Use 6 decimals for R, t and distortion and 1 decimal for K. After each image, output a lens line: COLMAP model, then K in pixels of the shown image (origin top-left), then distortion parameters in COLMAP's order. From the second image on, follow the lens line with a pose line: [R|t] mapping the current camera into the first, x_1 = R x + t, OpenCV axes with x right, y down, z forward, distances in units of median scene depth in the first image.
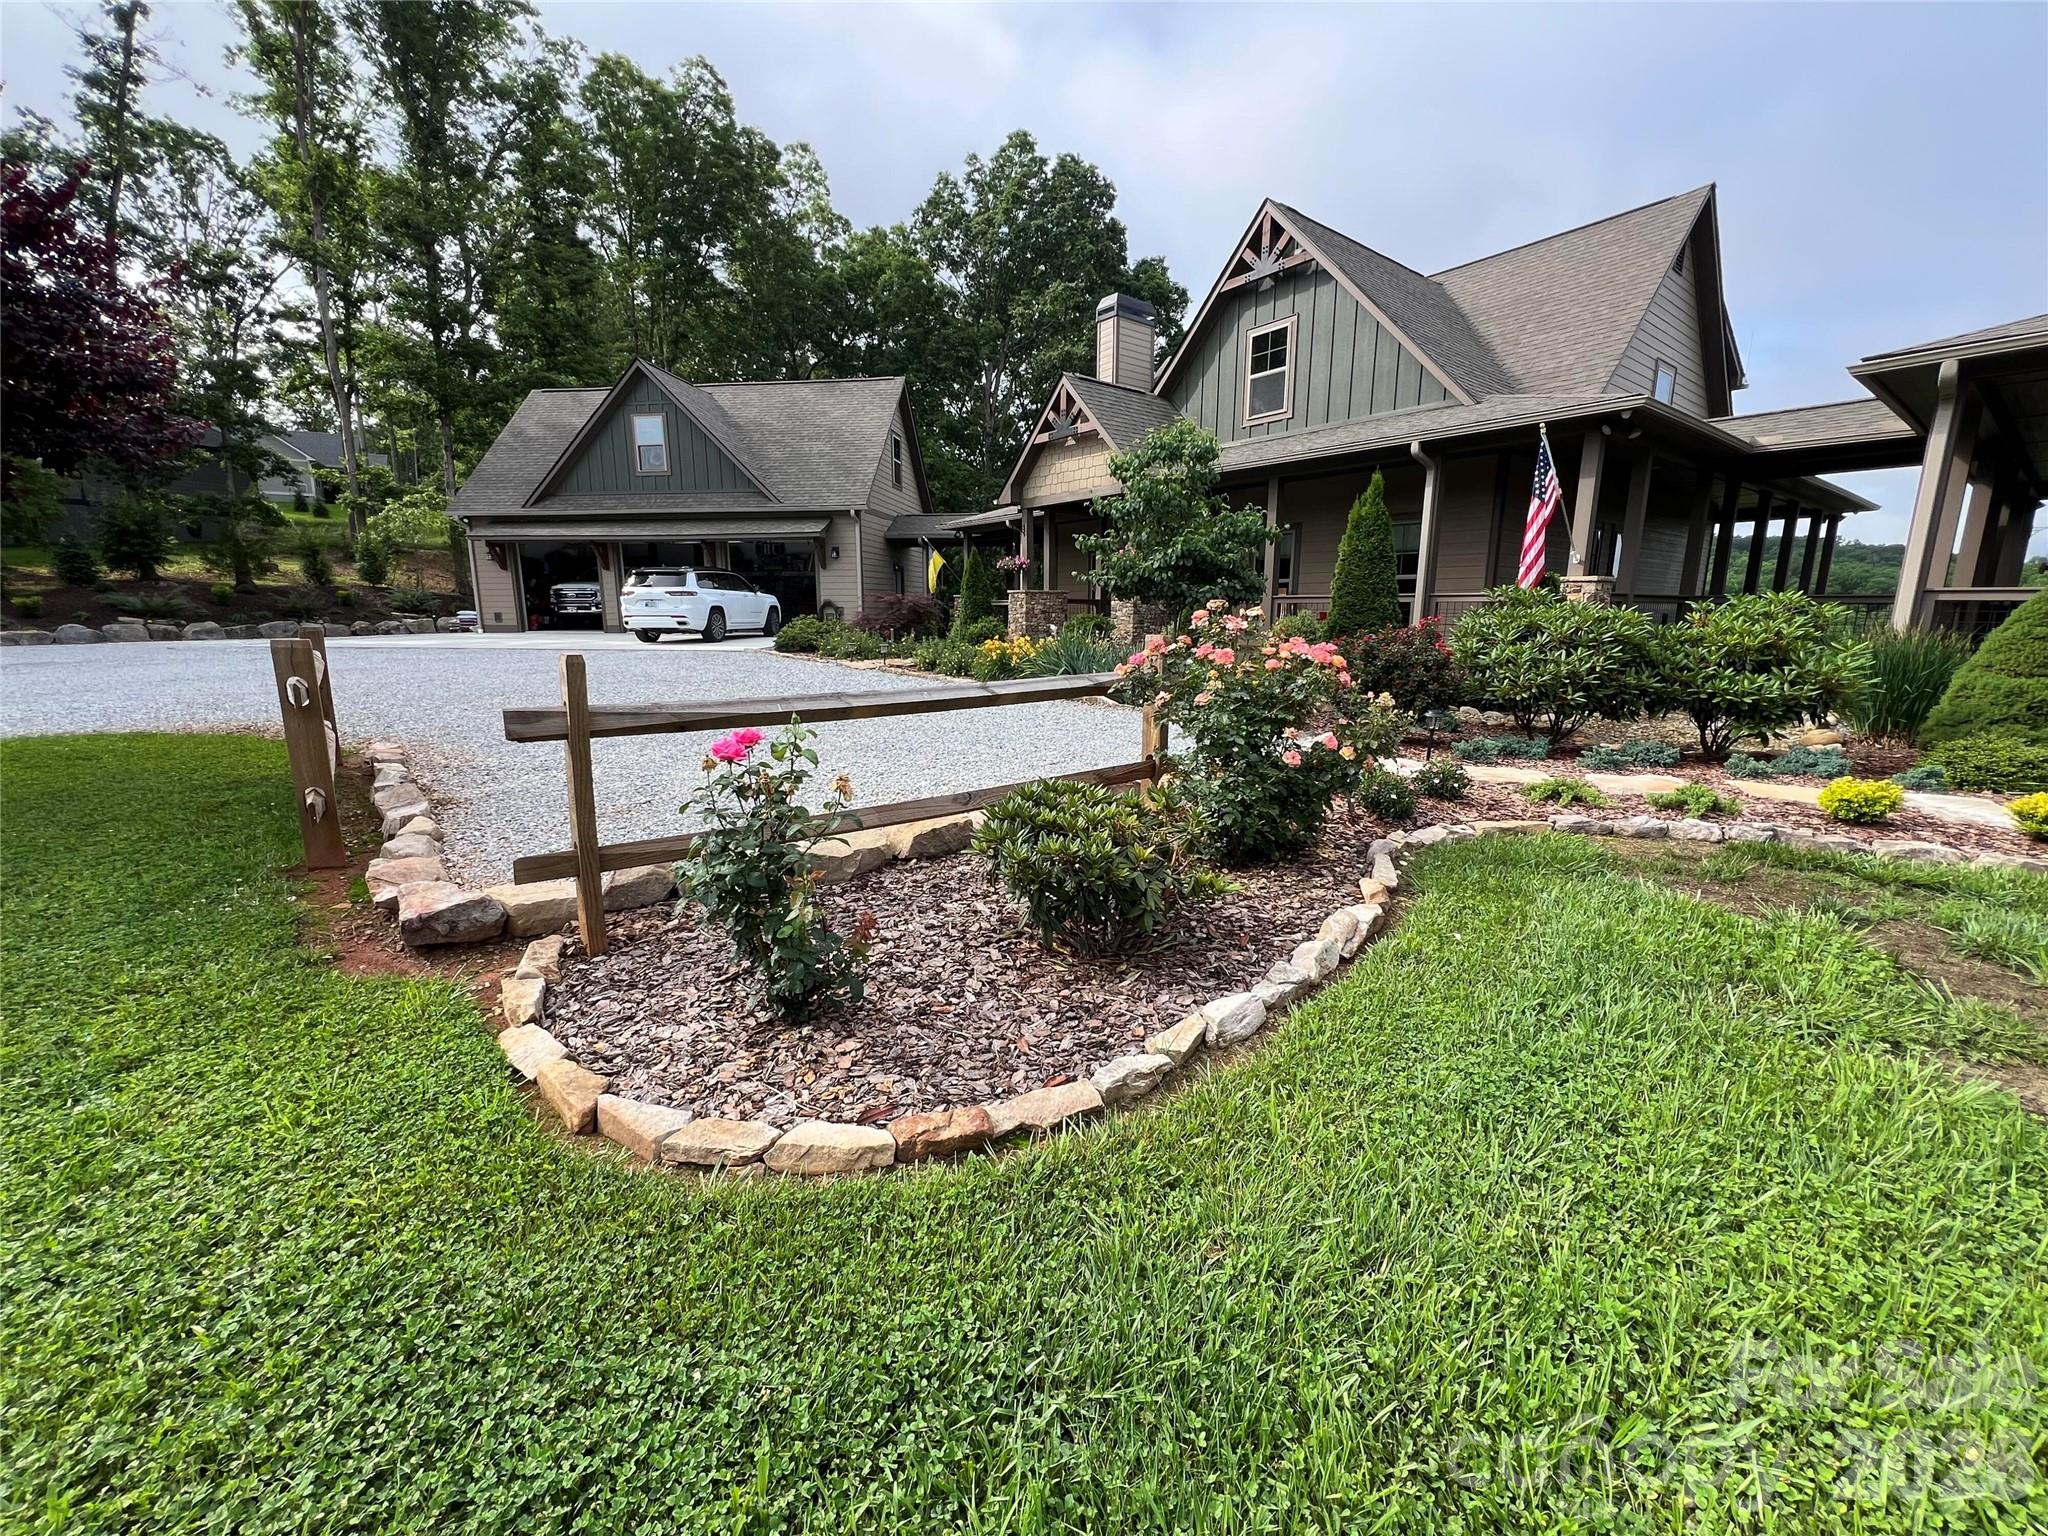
lens RADIAL K [[819.8, 0, 1024.0], [0, 819.8, 768.0], [0, 0, 1]] dist [0.001492, 0.000082]
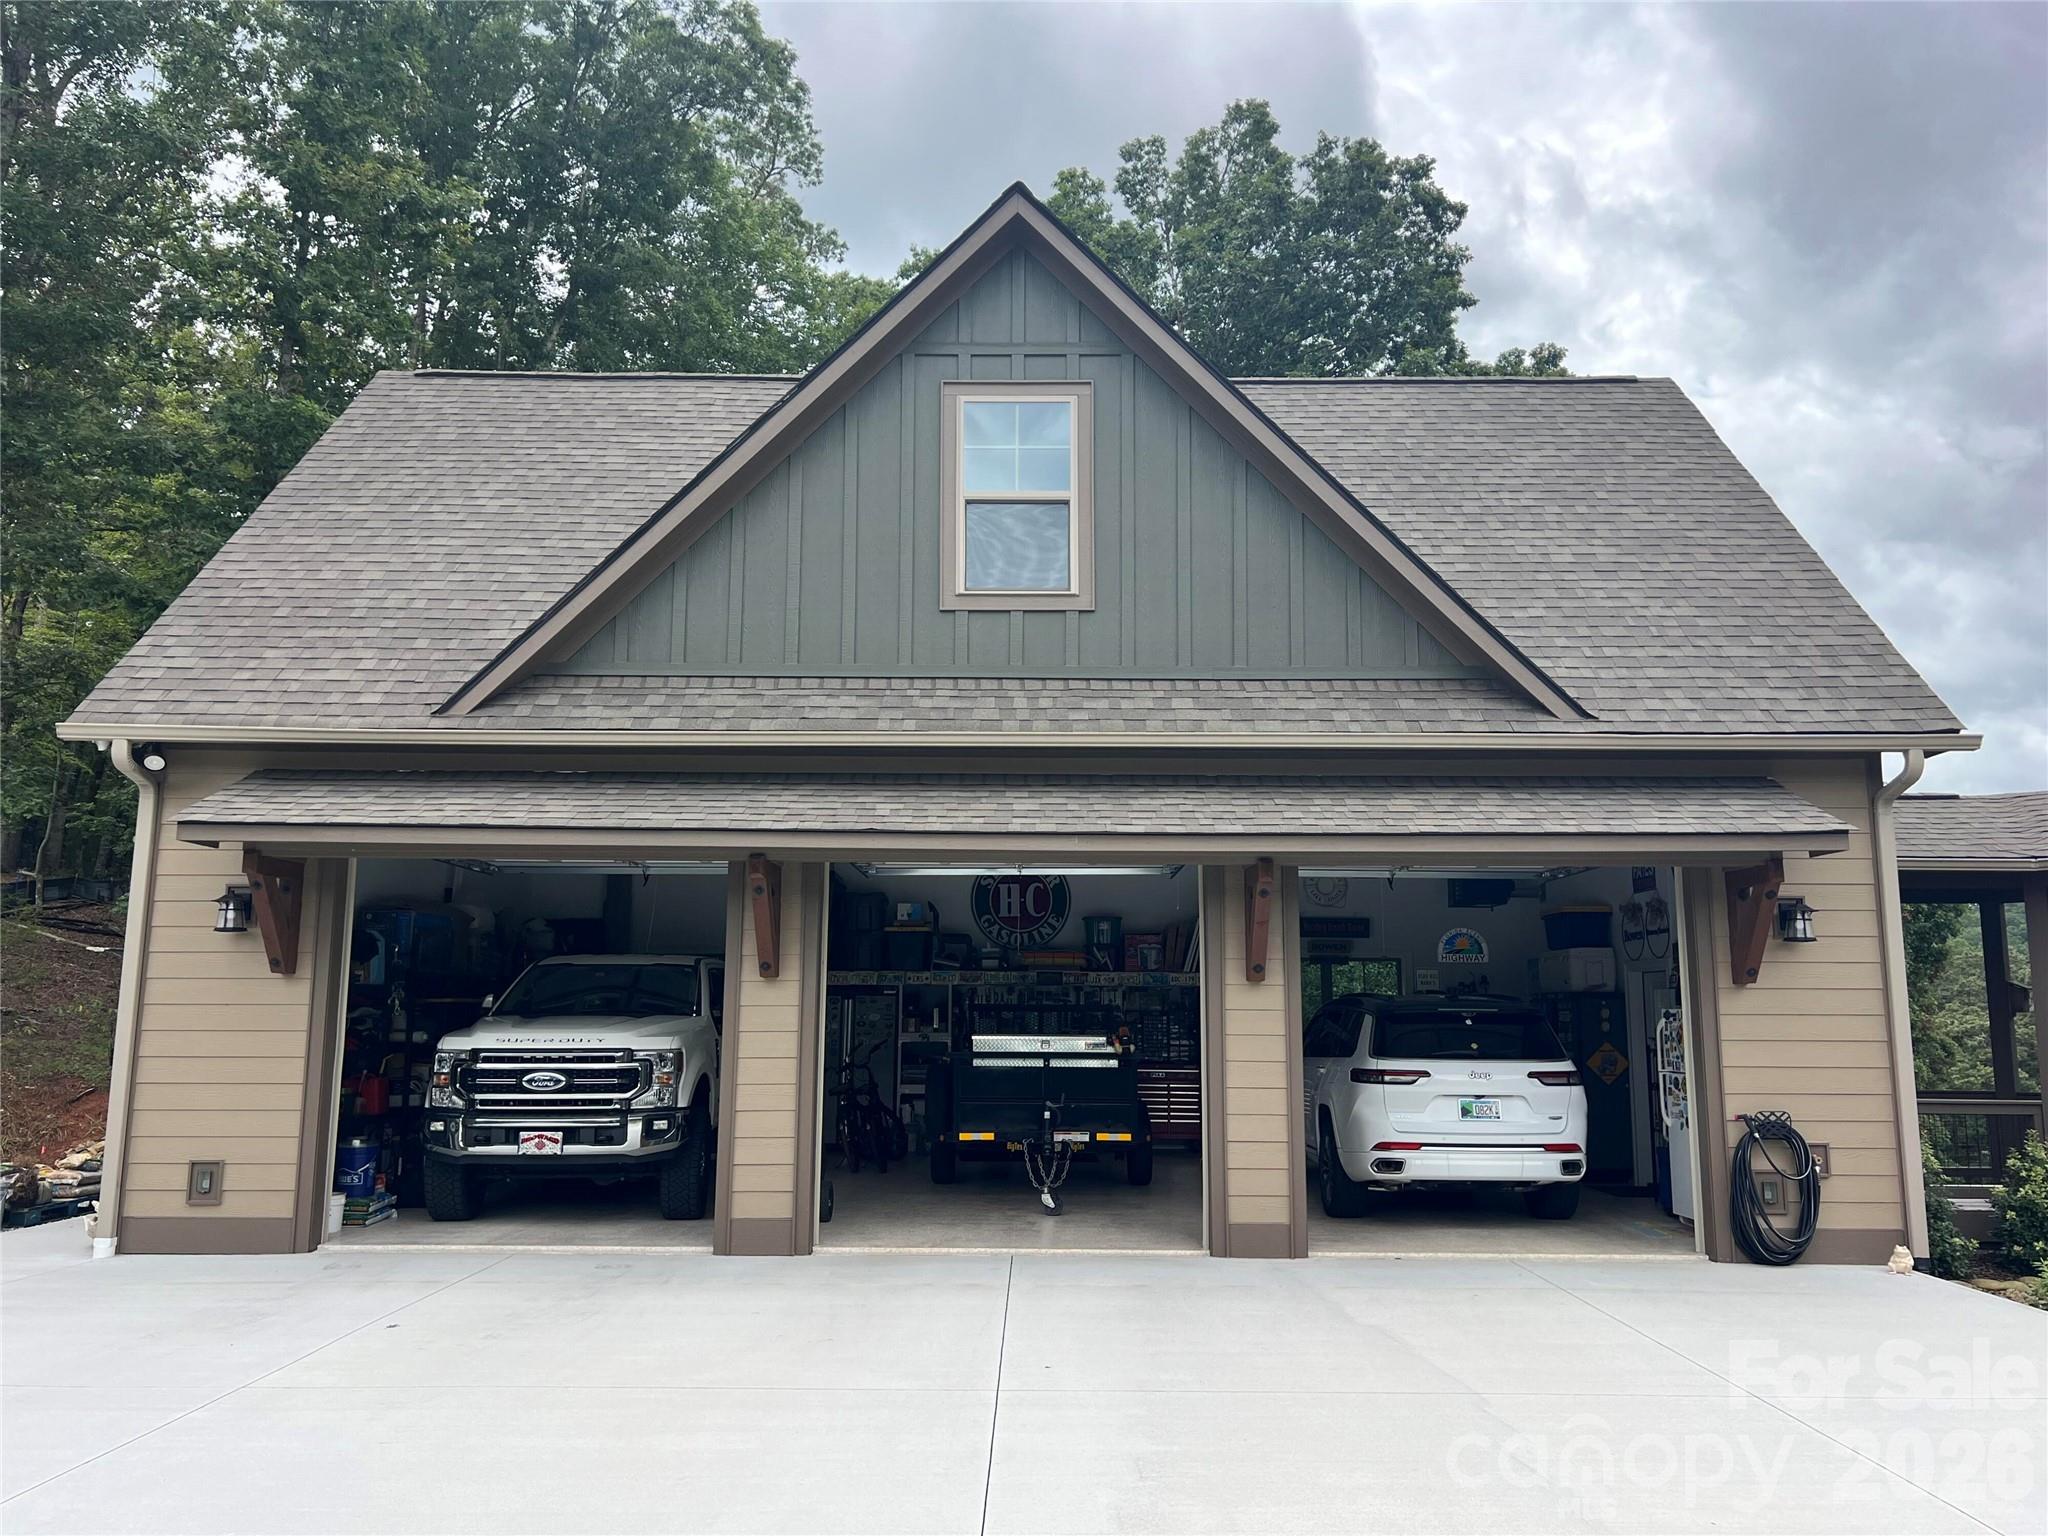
lens RADIAL K [[1611.7, 0, 1024.0], [0, 1611.7, 768.0], [0, 0, 1]] dist [0.033681, 0.001446]
pose [[0.991565, 0.029760, 0.126145, -0.490590], [0.018012, 0.932195, -0.361509, -0.127642], [-0.128350, 0.360732, 0.923796, 0.537920]]
